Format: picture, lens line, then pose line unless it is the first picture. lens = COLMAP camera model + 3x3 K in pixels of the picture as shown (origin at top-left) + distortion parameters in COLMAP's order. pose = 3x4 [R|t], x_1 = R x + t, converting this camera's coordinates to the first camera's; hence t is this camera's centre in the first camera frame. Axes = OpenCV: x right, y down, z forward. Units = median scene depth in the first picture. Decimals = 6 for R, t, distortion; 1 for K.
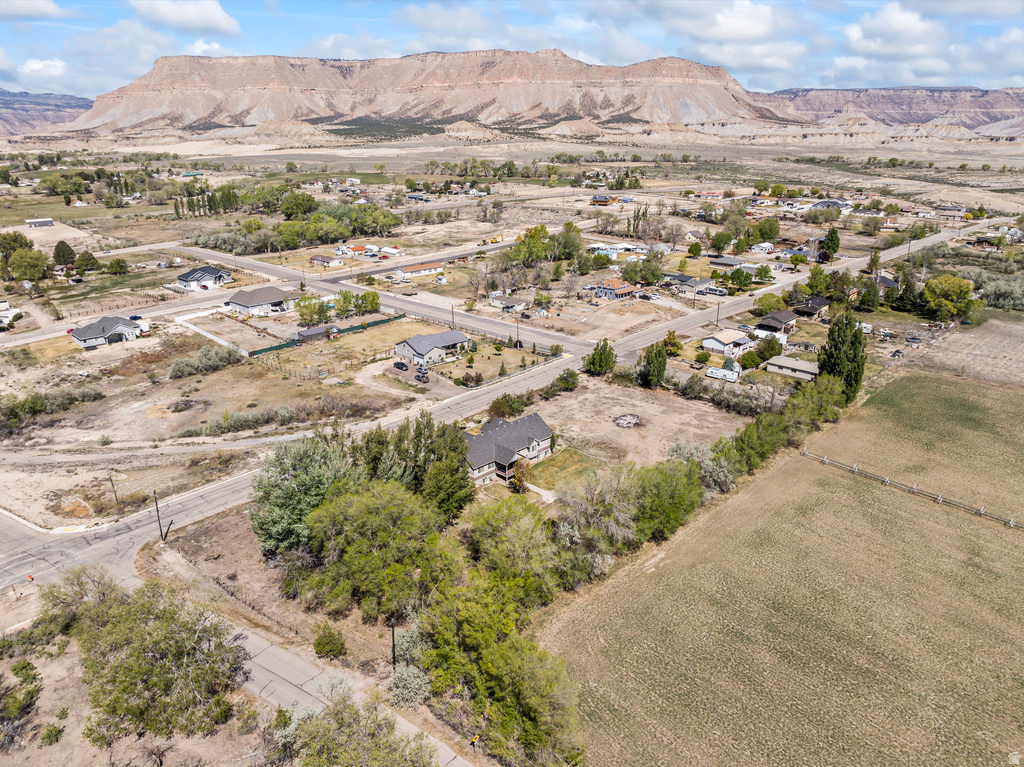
lens RADIAL K [[723.4, 0, 516.7], [0, 723.4, 360.1], [0, 0, 1]] dist [-0.043655, 0.012490]
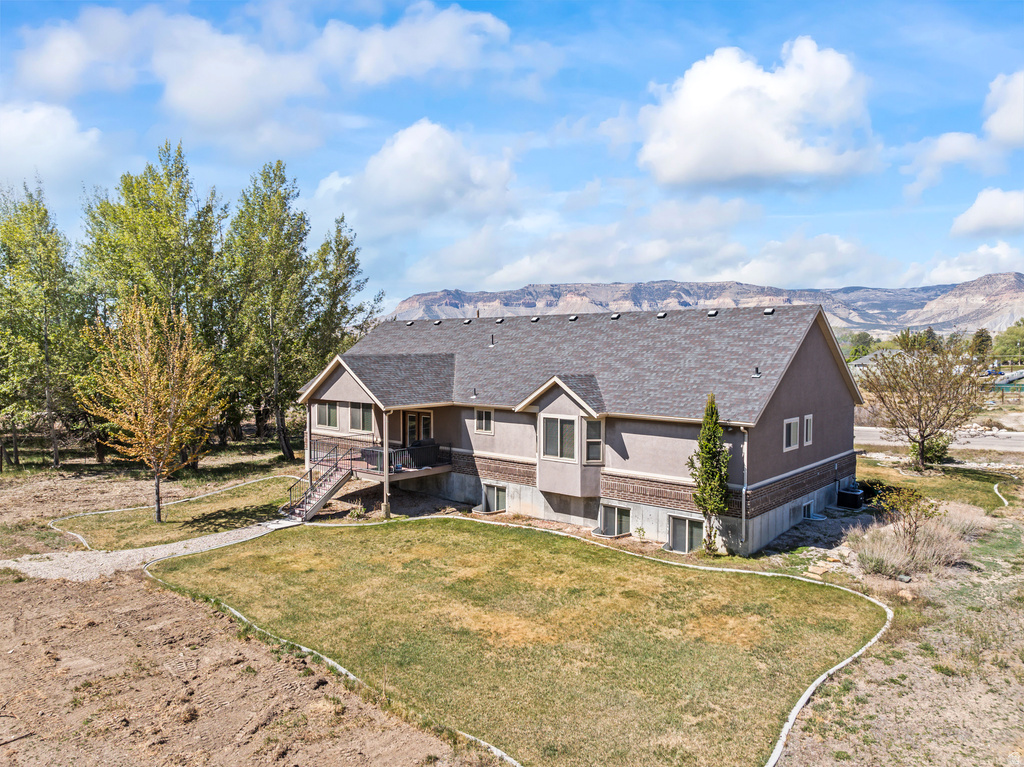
lens RADIAL K [[723.4, 0, 516.8], [0, 723.4, 367.4], [0, 0, 1]] dist [-0.043655, 0.012490]
pose [[0.054791, 0.028709, -0.998085, 0.150839], [-0.293310, 0.955950, 0.011396, 0.086190], [0.954446, 0.292124, 0.060798, 0.782232]]
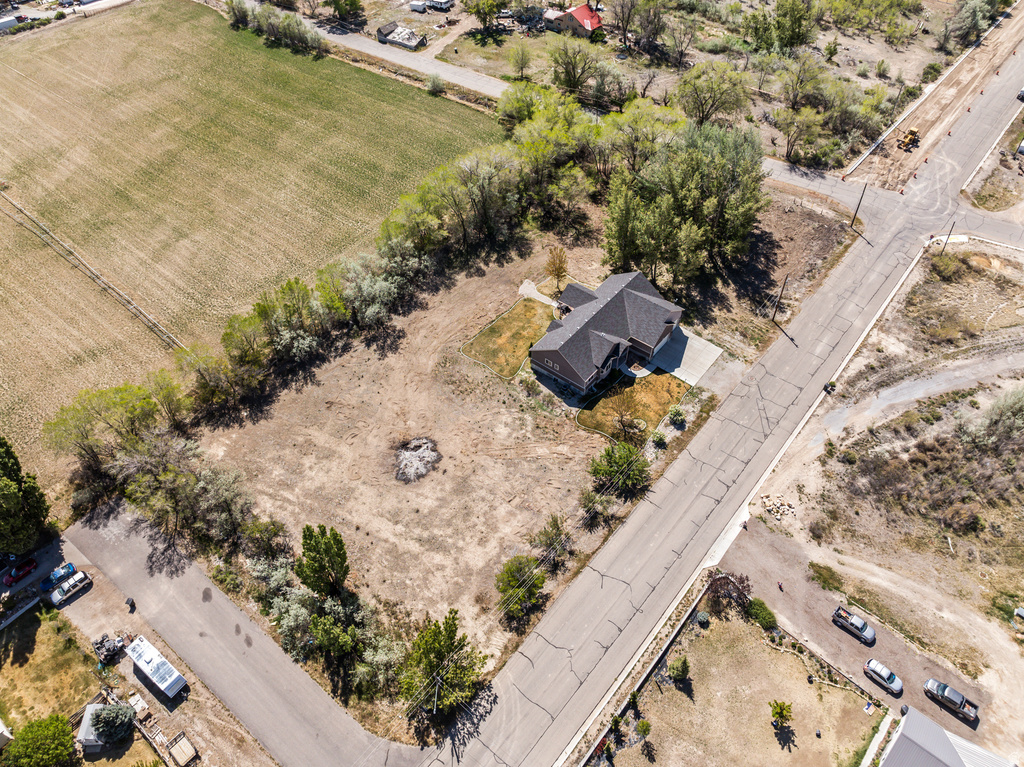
lens RADIAL K [[723.4, 0, 514.5], [0, 723.4, 378.2], [0, 0, 1]] dist [-0.043655, 0.012490]
pose [[-0.995454, 0.077984, -0.054676, 0.091116], [-0.016053, 0.428477, 0.903410, -0.457110], [0.093879, 0.900181, -0.425277, 1.106228]]
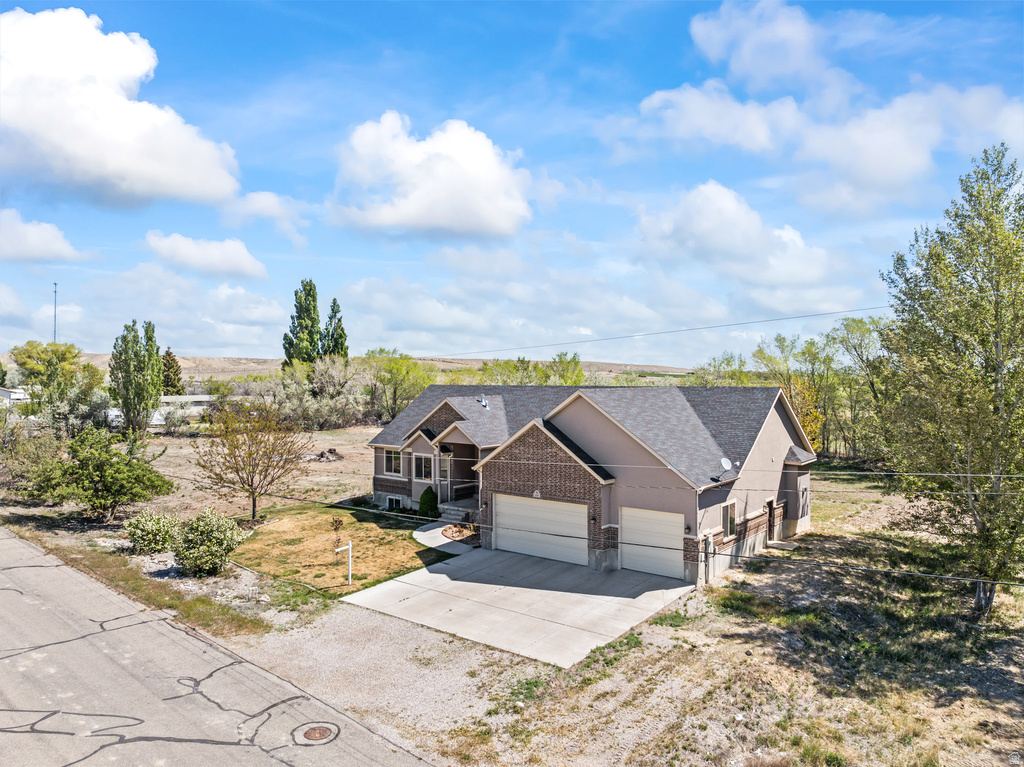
lens RADIAL K [[723.4, 0, 511.3], [0, 723.4, 380.8], [0, 0, 1]] dist [-0.043655, 0.012490]
pose [[-0.085646, -0.003903, 0.996318, -0.238819], [0.298688, 0.953898, 0.029413, 0.060106], [-0.950500, 0.300107, -0.080532, 0.832549]]
